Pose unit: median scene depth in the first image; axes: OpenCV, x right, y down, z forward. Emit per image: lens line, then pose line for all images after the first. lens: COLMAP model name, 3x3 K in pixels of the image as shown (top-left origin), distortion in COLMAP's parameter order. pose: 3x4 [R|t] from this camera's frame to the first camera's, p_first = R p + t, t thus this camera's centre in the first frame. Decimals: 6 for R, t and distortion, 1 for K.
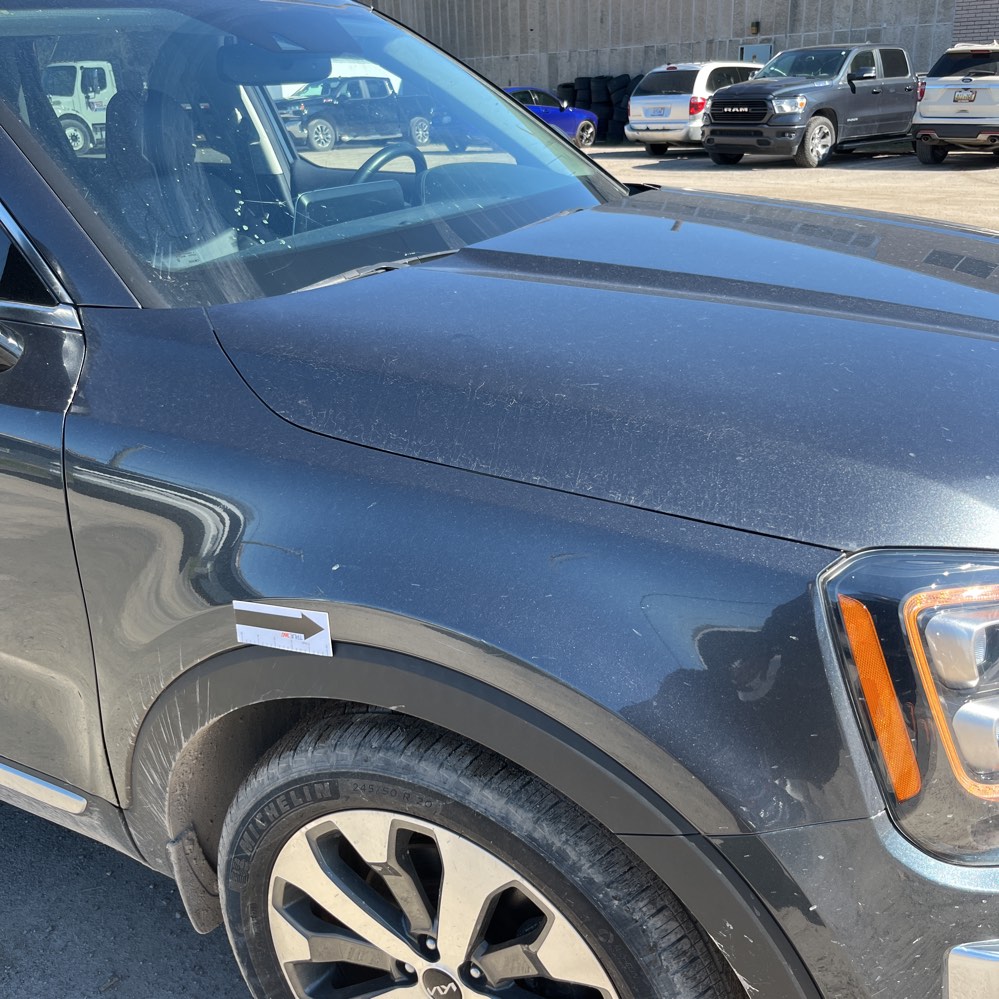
lens RADIAL K [[1020.7, 0, 505.9], [0, 1020.7, 496.9], [0, 0, 1]] dist [0.015324, 0.000000]
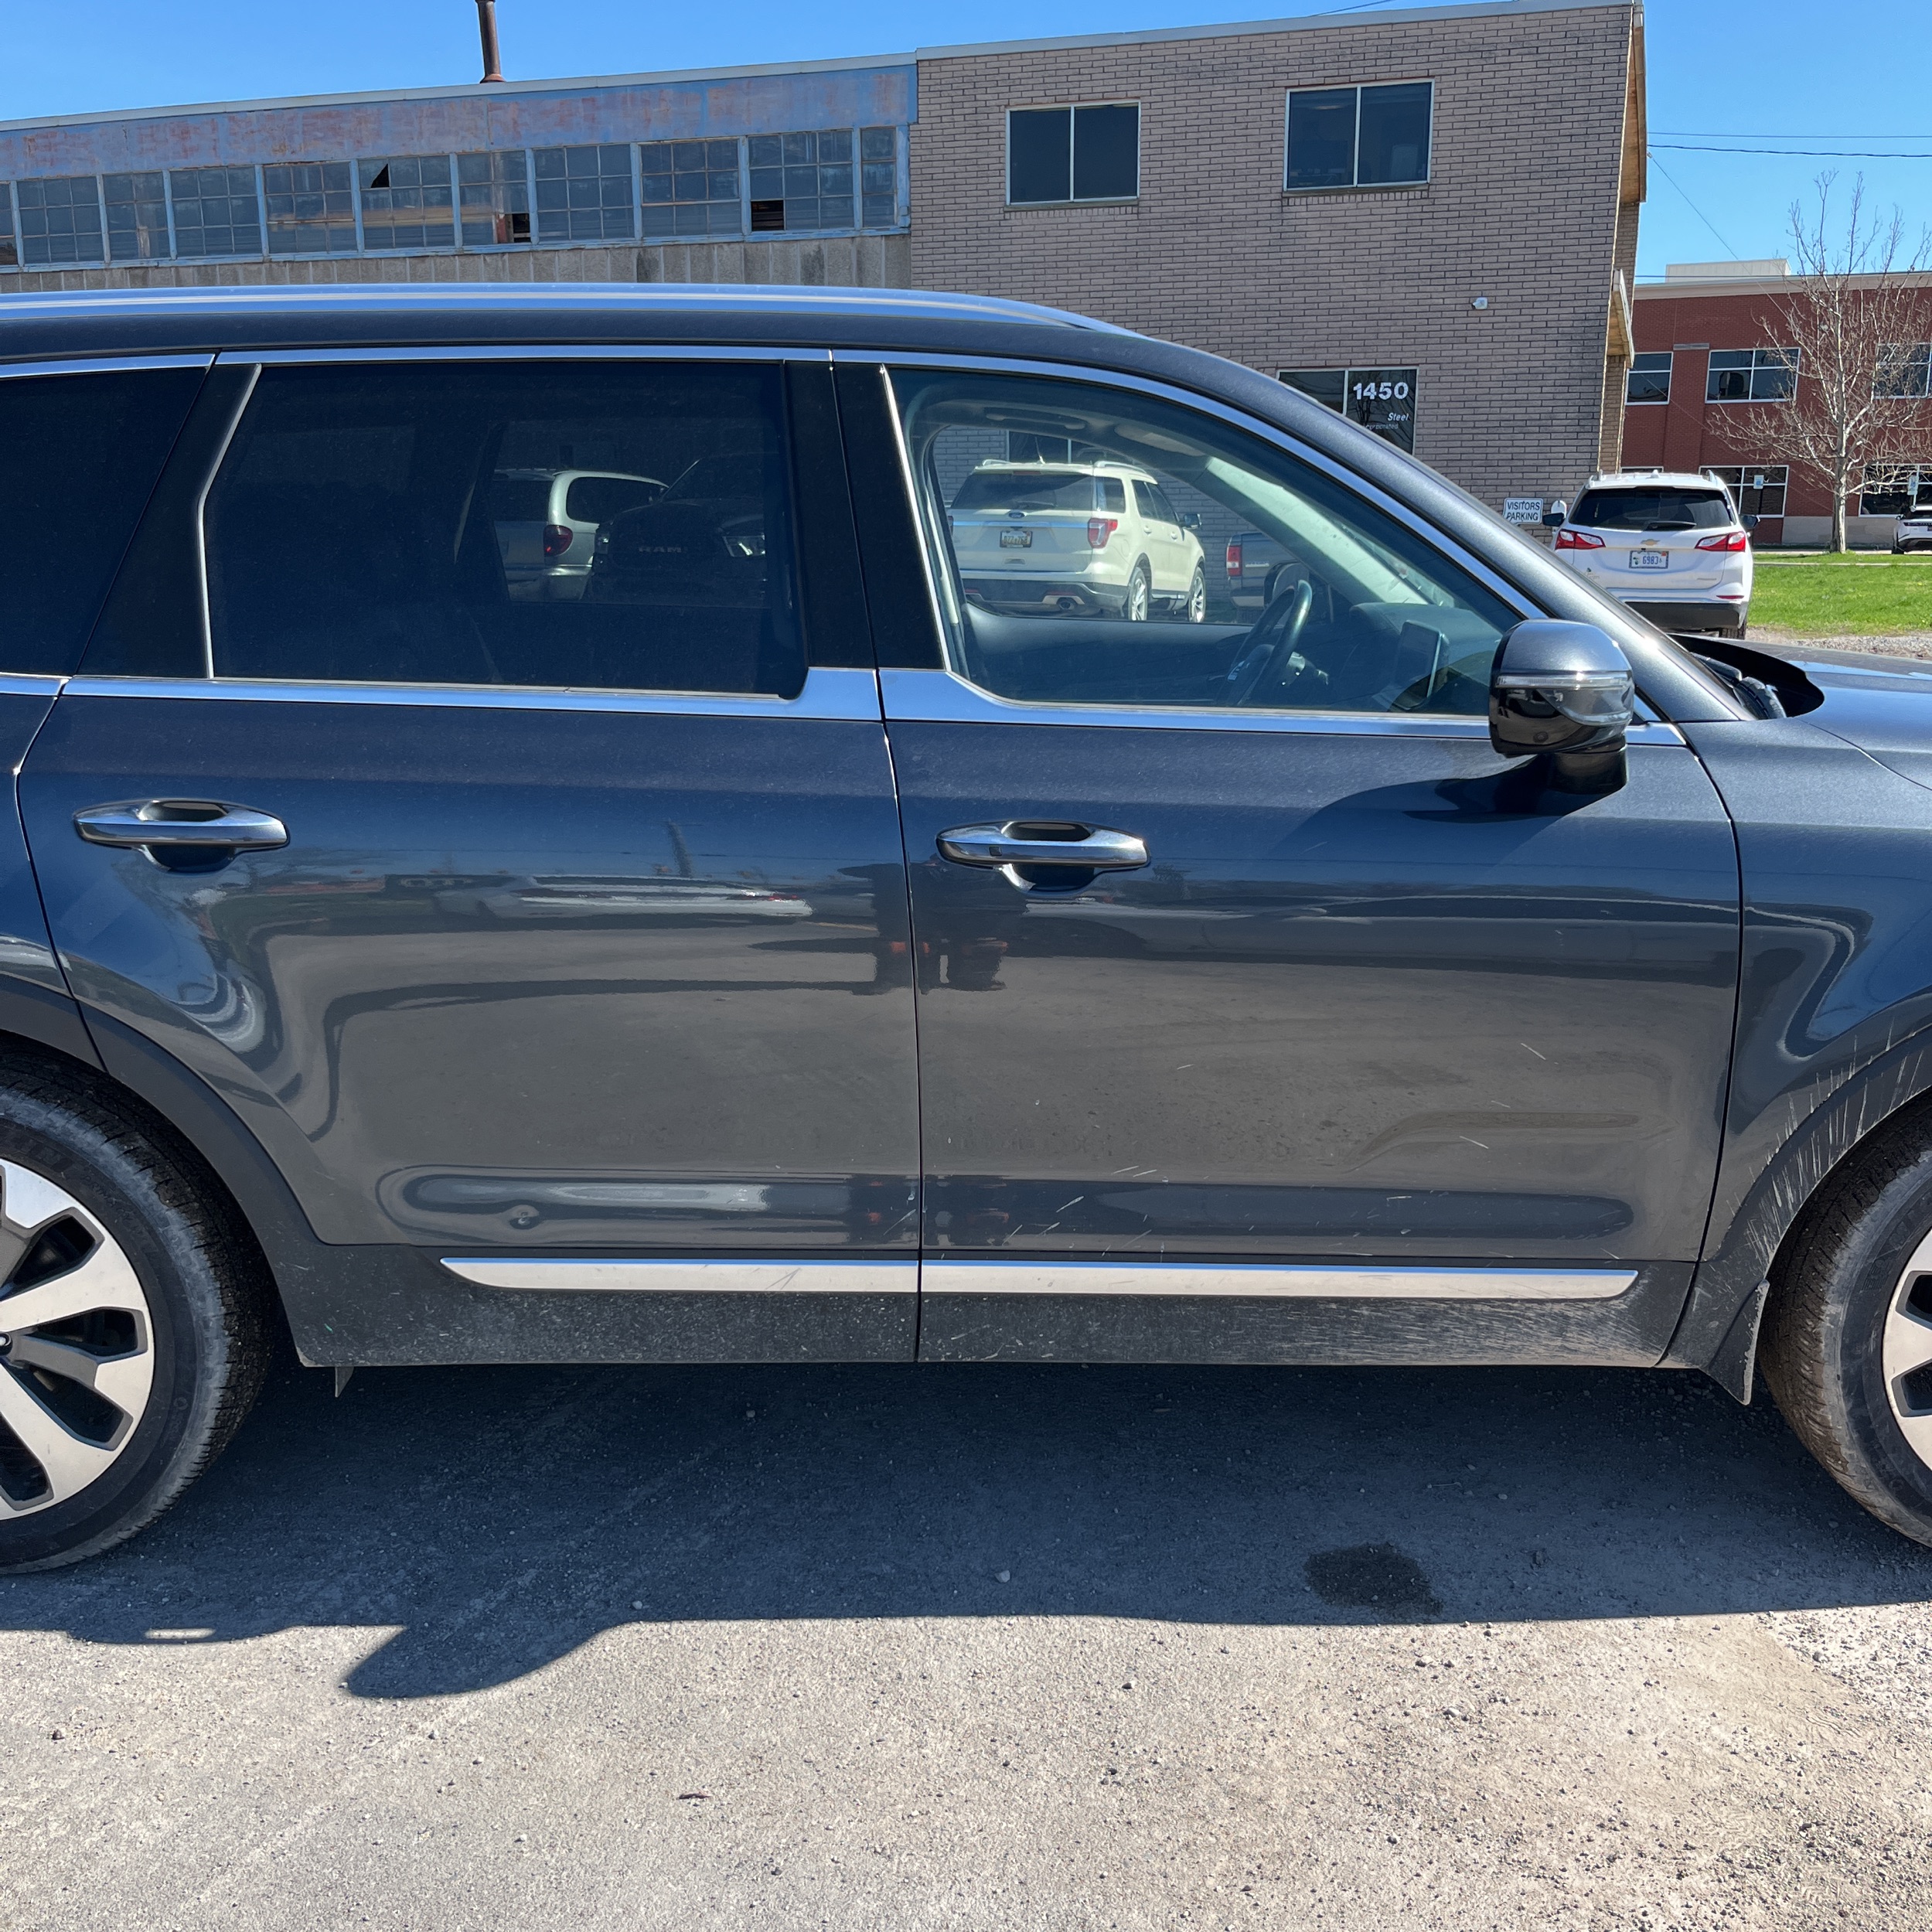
lens RADIAL K [[1974.0, 0, 1000.1], [0, 1974.0, 963.3], [0, 0, 1]] dist [0.015324, 0.000000]
pose [[0.874962, -0.076597, 0.478095, -1.683880], [0.149871, 0.981760, -0.116988, 0.148695], [-0.460413, 0.174012, 0.870482, -0.290144]]
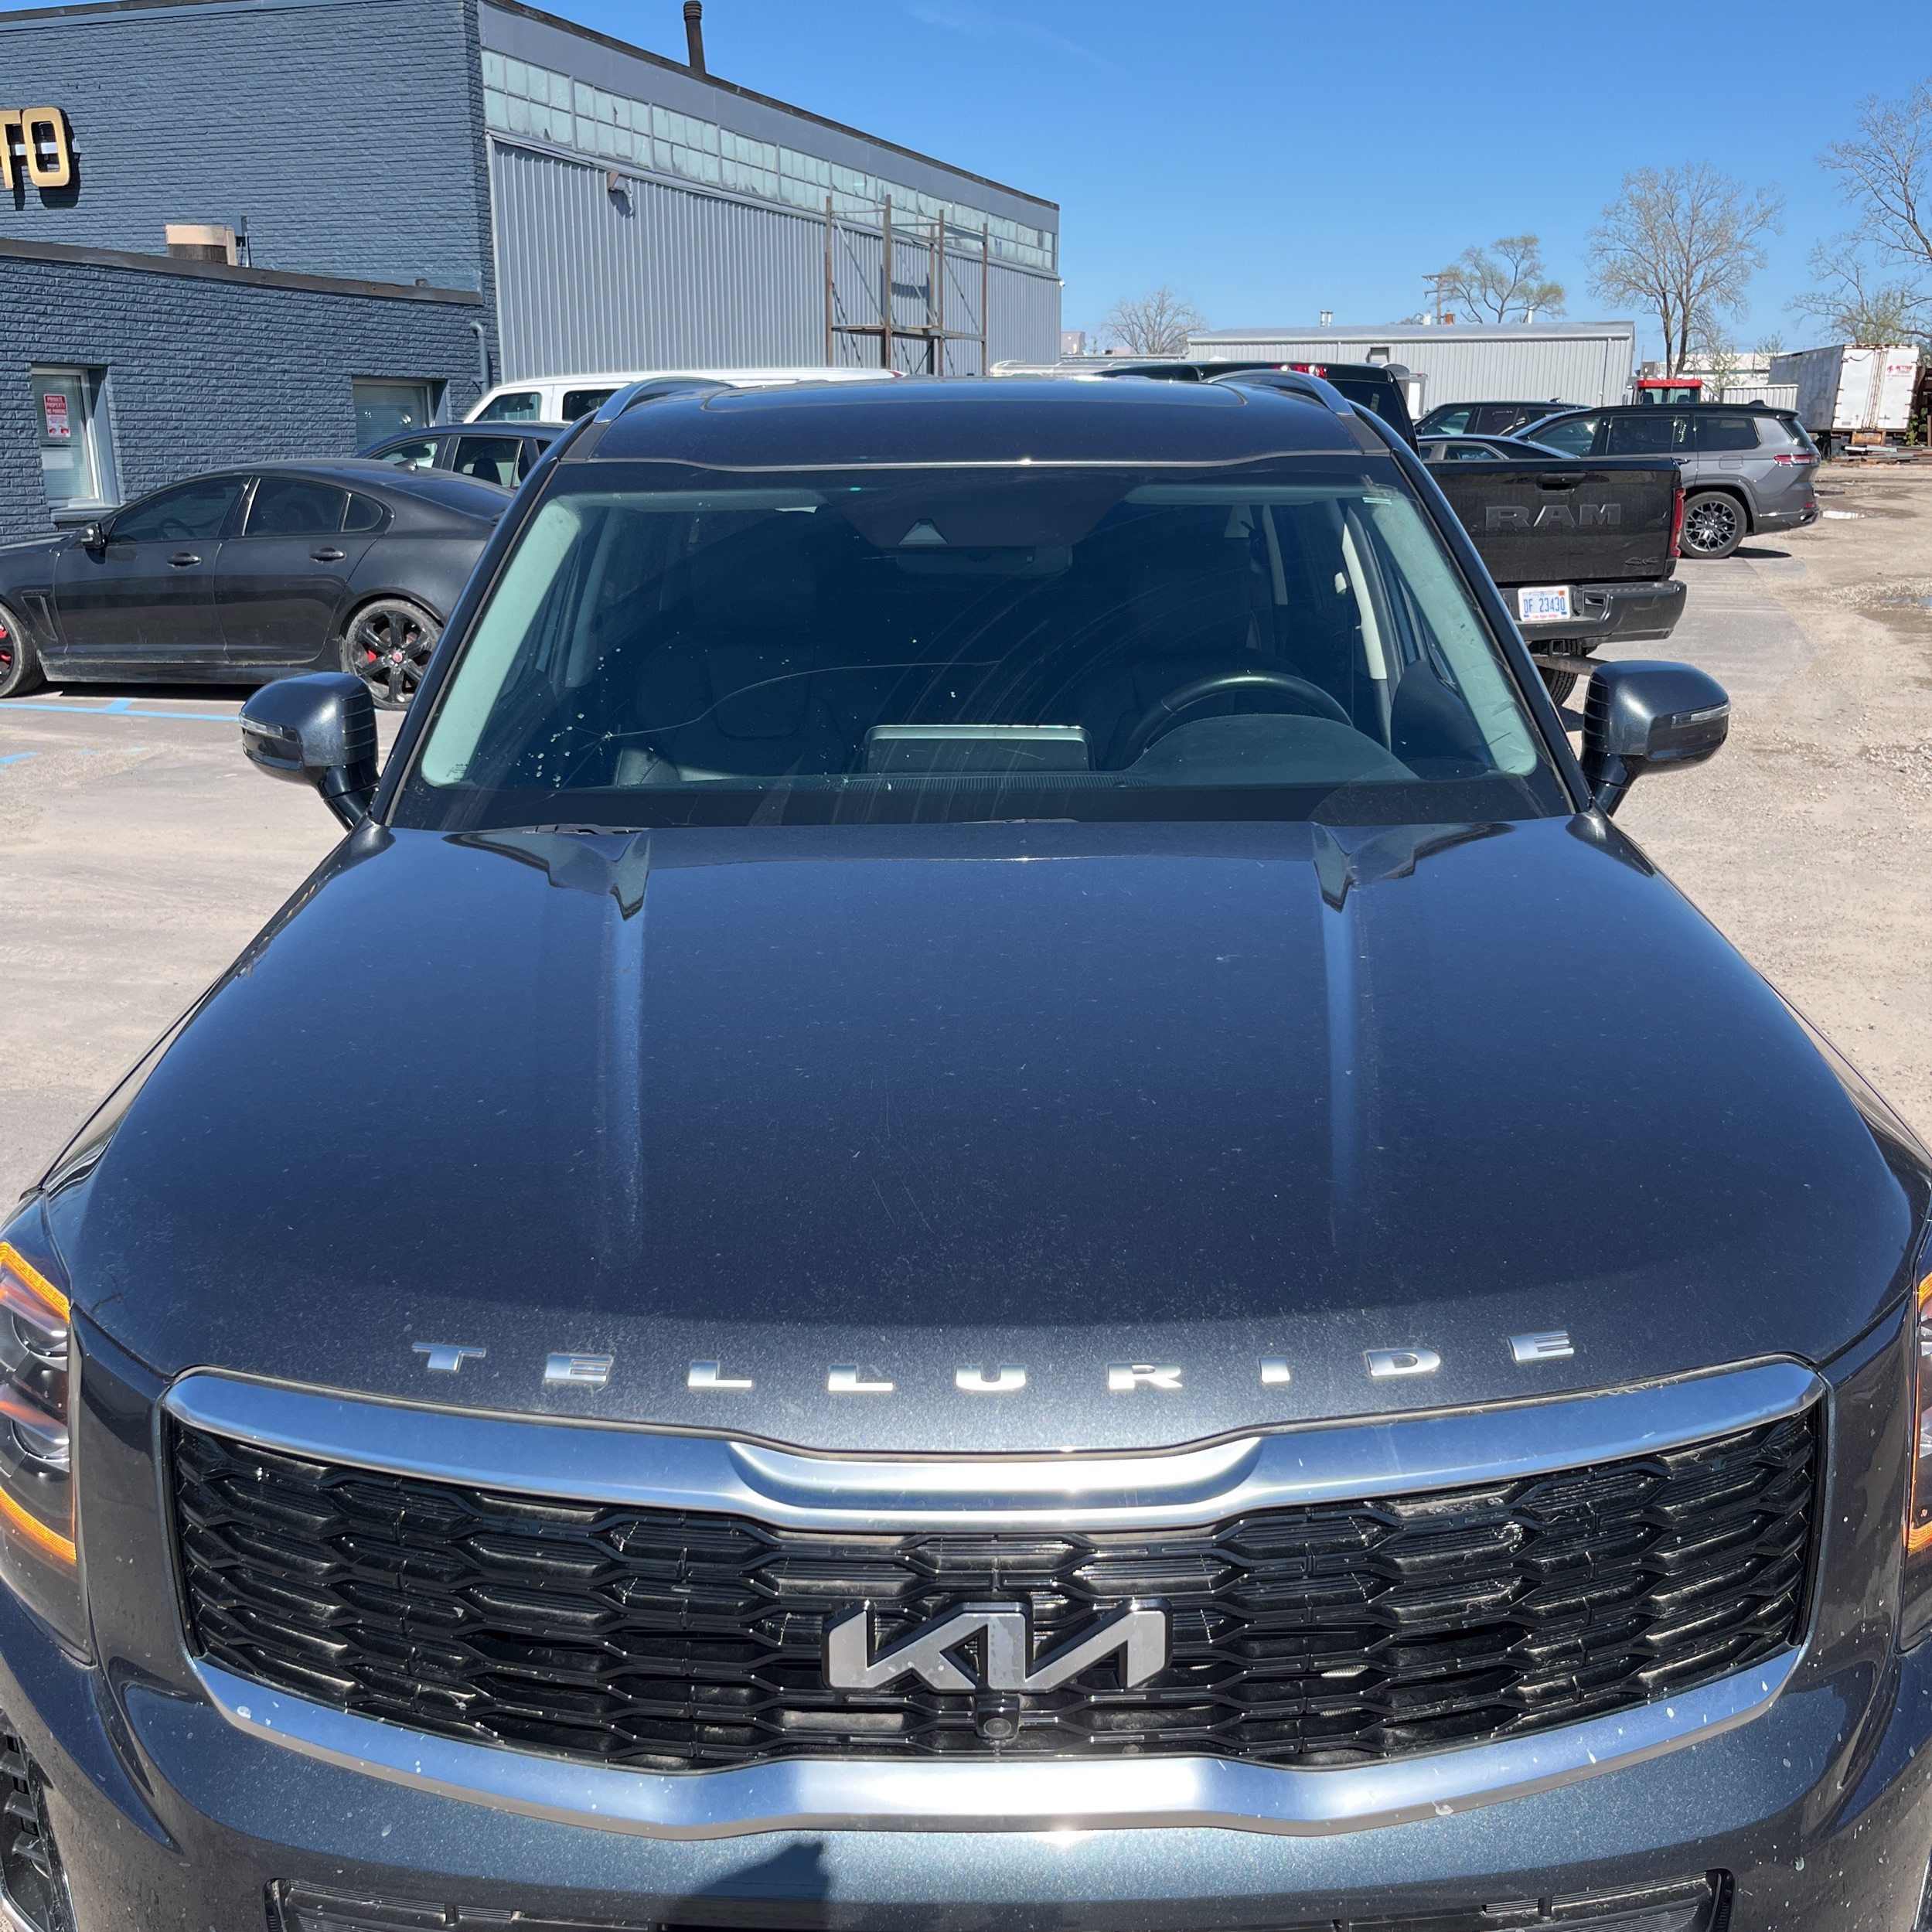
lens RADIAL K [[1974.0, 0, 962.7], [0, 1974.0, 948.3], [0, 0, 1]] dist [0.015324, 0.000000]
pose [[0.470506, 0.261965, -0.842614, 1.374456], [-0.337755, 0.935659, 0.102294, -0.389472], [0.815197, 0.236467, 0.528713, 0.402423]]
